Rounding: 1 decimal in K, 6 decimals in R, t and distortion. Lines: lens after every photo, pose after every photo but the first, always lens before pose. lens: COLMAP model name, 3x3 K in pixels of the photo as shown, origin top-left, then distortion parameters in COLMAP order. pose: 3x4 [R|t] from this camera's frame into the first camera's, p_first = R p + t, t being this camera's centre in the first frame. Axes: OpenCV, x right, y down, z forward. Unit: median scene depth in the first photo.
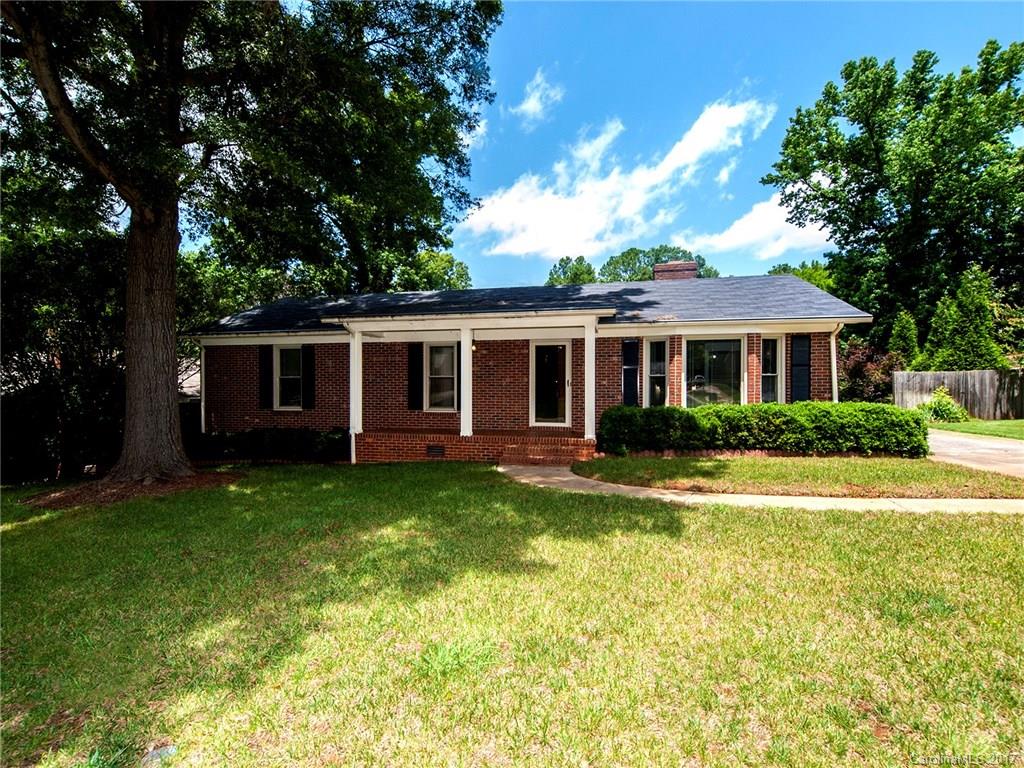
lens RADIAL K [[479.8, 0, 509.0], [0, 479.8, 387.7], [0, 0, 1]] dist [0.004064, -0.002206]
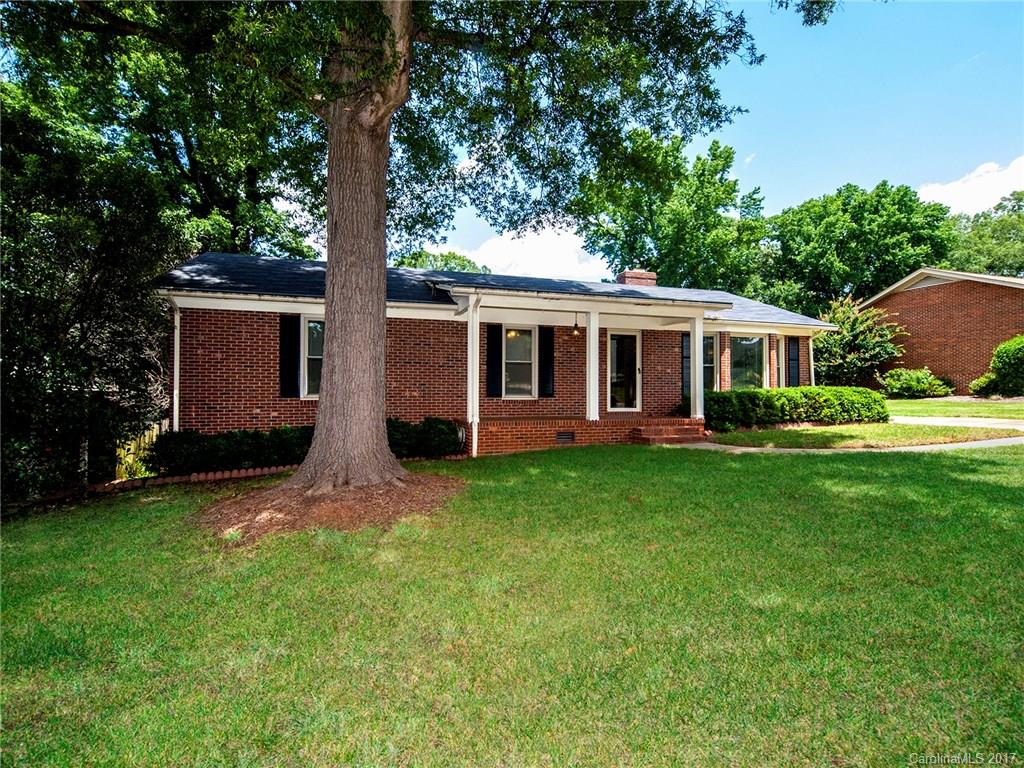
lens RADIAL K [[479.8, 0, 509.8], [0, 479.8, 382.2], [0, 0, 1]] dist [0.004064, -0.002206]
pose [[0.876196, 0.009896, 0.481854, -0.686117], [-0.002085, 0.999858, -0.016743, 0.036958], [-0.481951, 0.013666, 0.876091, 0.204202]]
